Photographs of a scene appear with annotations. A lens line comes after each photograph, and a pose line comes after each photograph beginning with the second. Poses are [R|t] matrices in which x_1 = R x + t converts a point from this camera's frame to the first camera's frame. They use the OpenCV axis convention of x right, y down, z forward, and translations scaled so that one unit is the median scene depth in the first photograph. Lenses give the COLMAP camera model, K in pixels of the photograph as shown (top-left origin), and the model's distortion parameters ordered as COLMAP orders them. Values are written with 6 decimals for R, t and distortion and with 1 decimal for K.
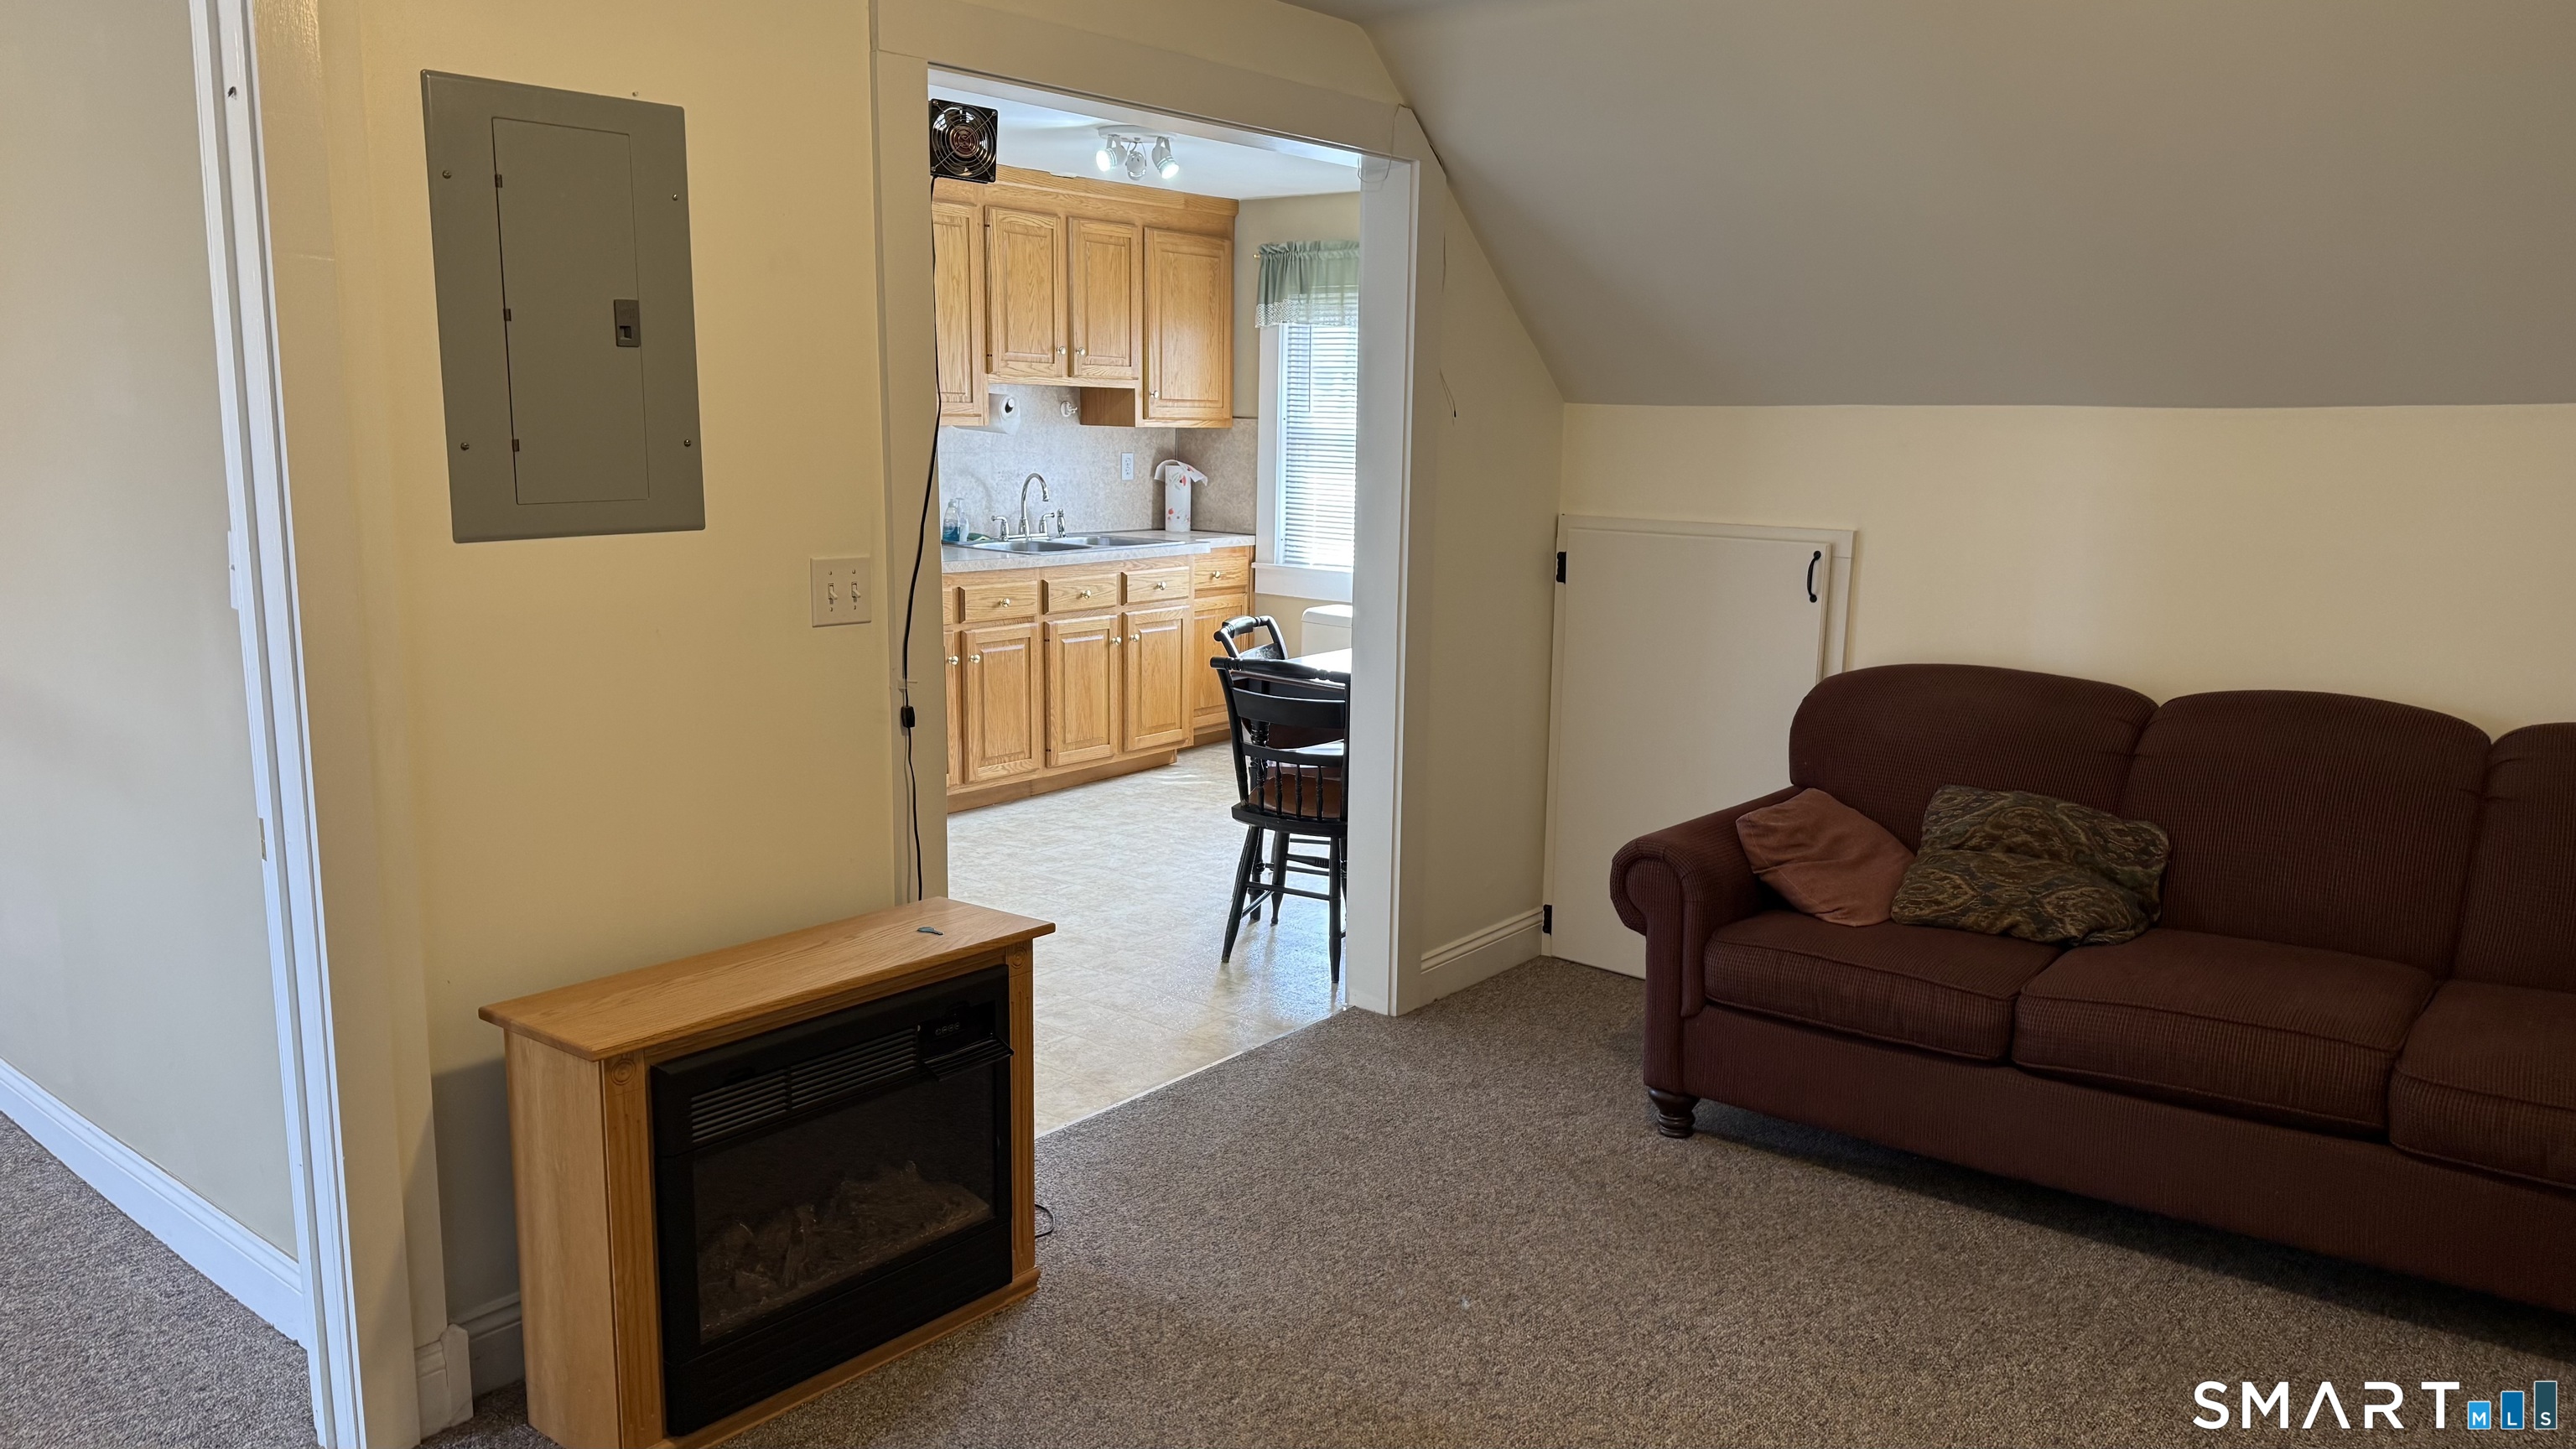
lens RADIAL K [[1821.2, 0, 1288.0], [0, 1821.2, 724.5], [0, 0, 1]] dist [0.123836, -0.152433]
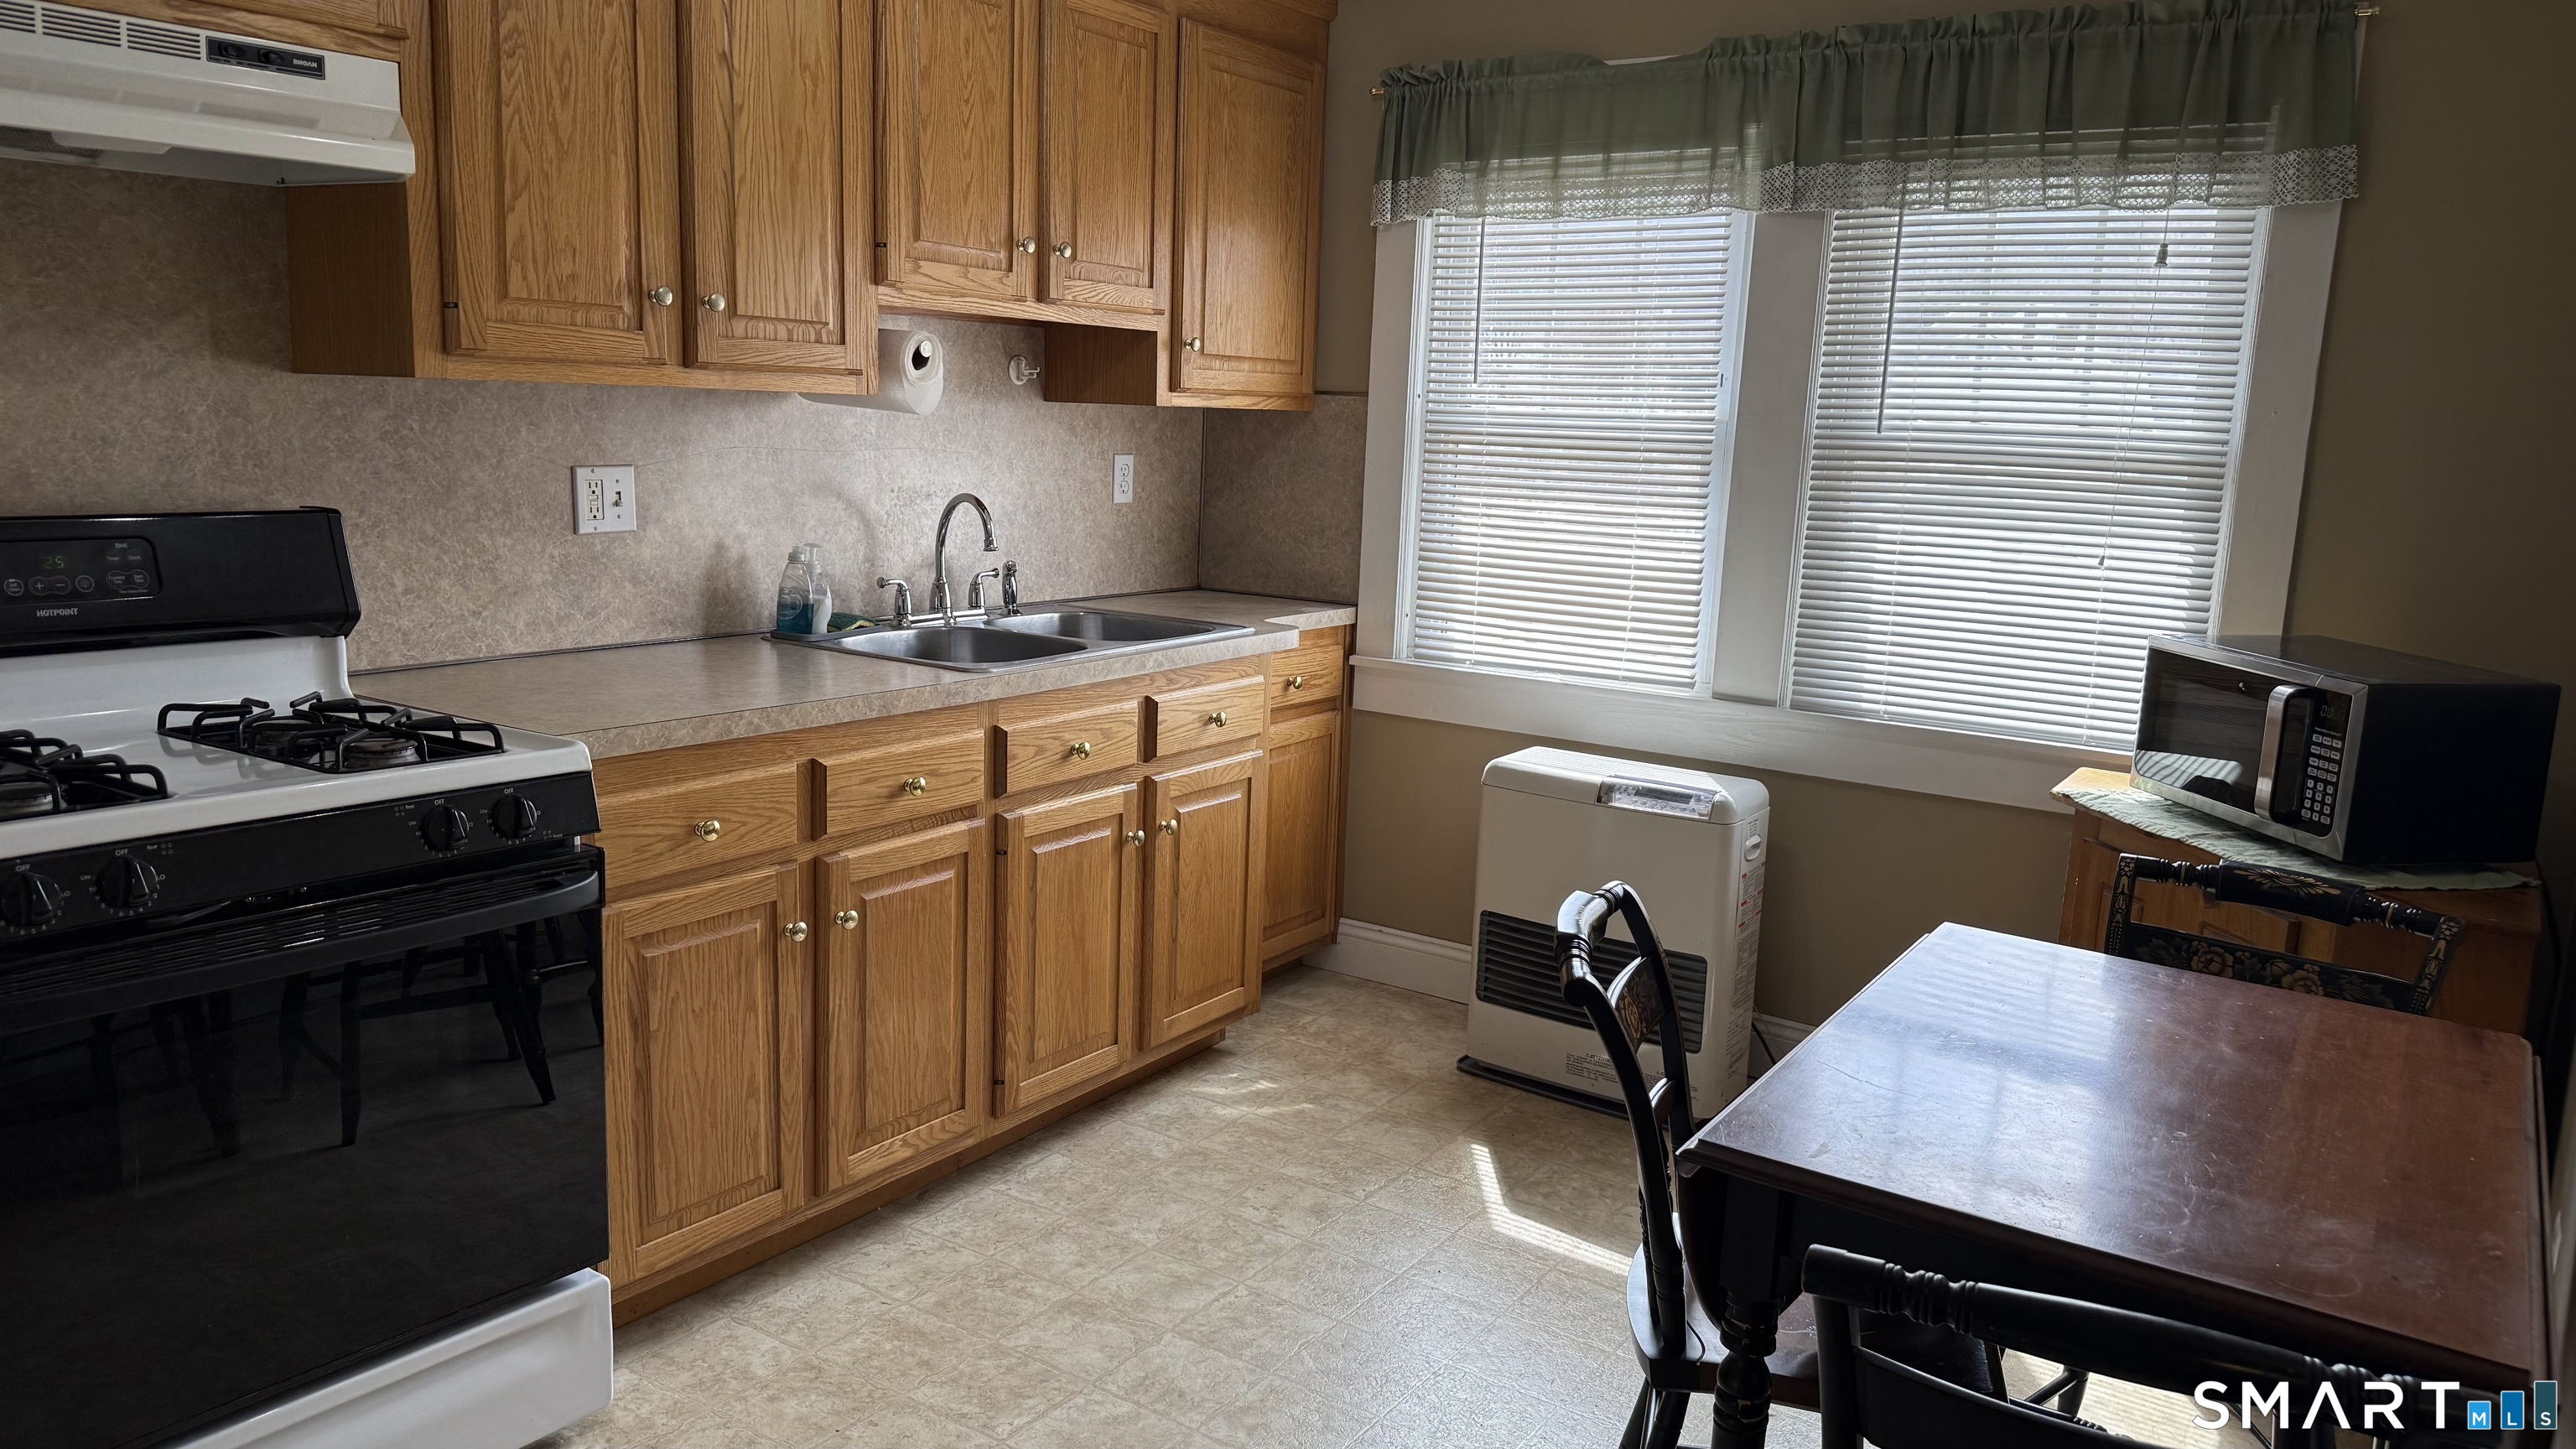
lens RADIAL K [[1821.2, 0, 1288.0], [0, 1821.2, 724.5], [0, 0, 1]] dist [0.123836, -0.152433]
pose [[0.996618, 0.006243, 0.081934, -0.092201], [-0.006718, 0.999962, 0.005526, -0.078328], [-0.081896, -0.006058, 0.996622, 0.497454]]
